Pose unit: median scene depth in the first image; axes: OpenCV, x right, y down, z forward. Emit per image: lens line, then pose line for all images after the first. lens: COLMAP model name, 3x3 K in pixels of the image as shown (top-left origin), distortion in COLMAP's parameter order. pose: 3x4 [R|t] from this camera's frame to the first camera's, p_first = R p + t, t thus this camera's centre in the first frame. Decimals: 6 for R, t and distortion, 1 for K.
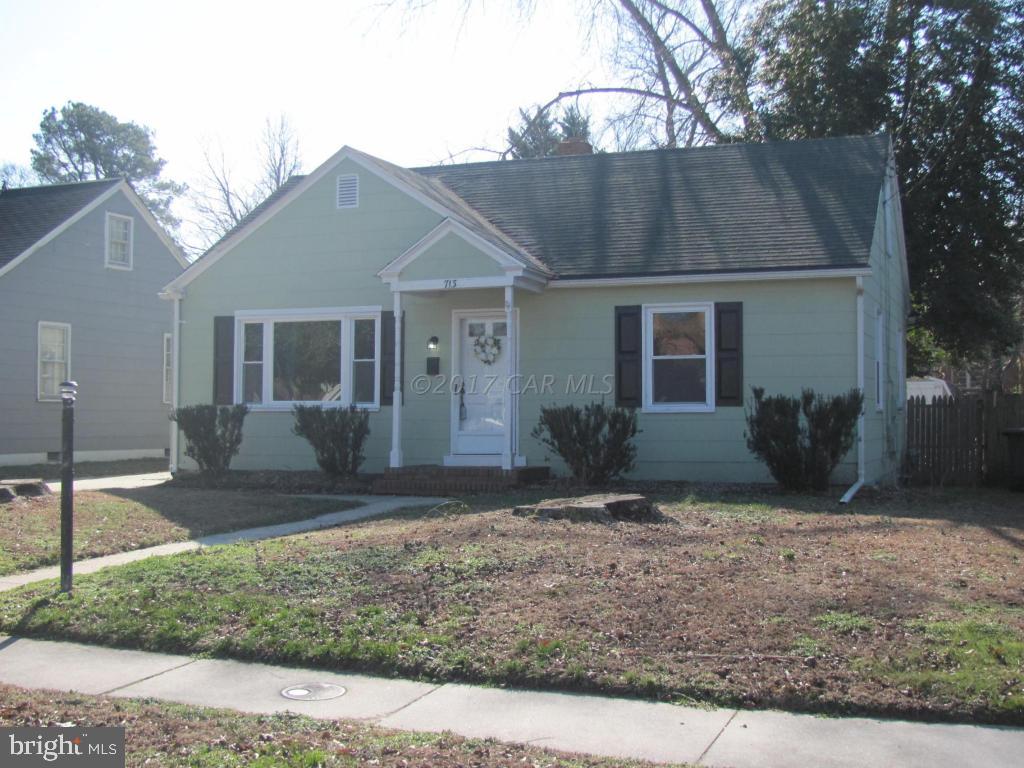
lens RADIAL K [[1271.1, 0, 510.4], [0, 1271.1, 385.9], [0, 0, 1]] dist [-0.106433, 0.000000]
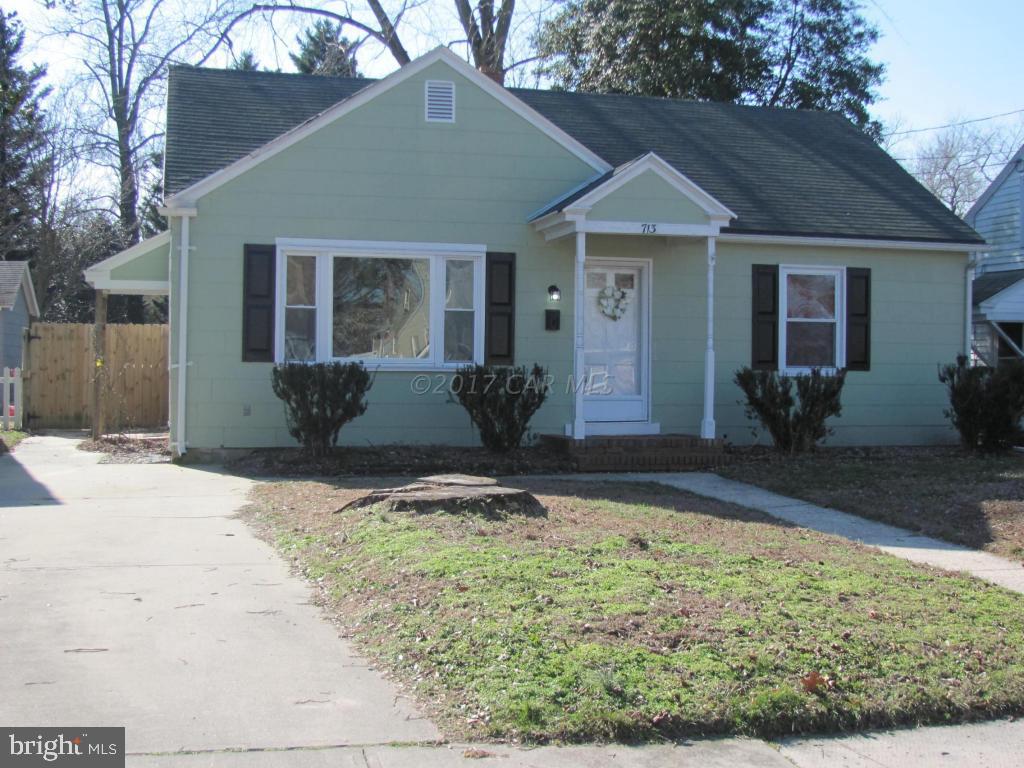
lens RADIAL K [[1271.1, 0, 517.5], [0, 1271.1, 383.8], [0, 0, 1]] dist [-0.106433, 0.000000]
pose [[0.803396, -0.000436, 0.595444, -0.627067], [-0.022797, 0.999244, 0.031491, 0.001066], [-0.595008, -0.038874, 0.802779, 0.340512]]
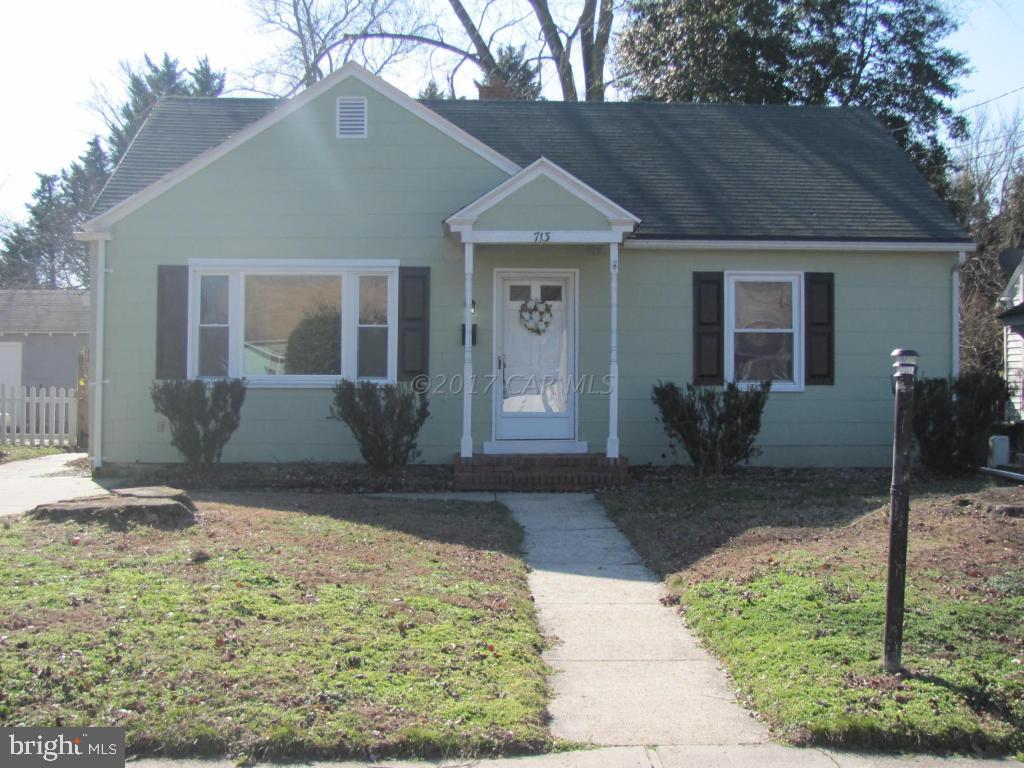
lens RADIAL K [[1271.1, 0, 504.5], [0, 1271.1, 377.0], [0, 0, 1]] dist [-0.106433, 0.000000]
pose [[0.920313, 0.007255, 0.391117, -0.387849], [-0.012603, 0.999859, 0.011108, 0.002841], [-0.390981, -0.015152, 0.920274, 0.233533]]
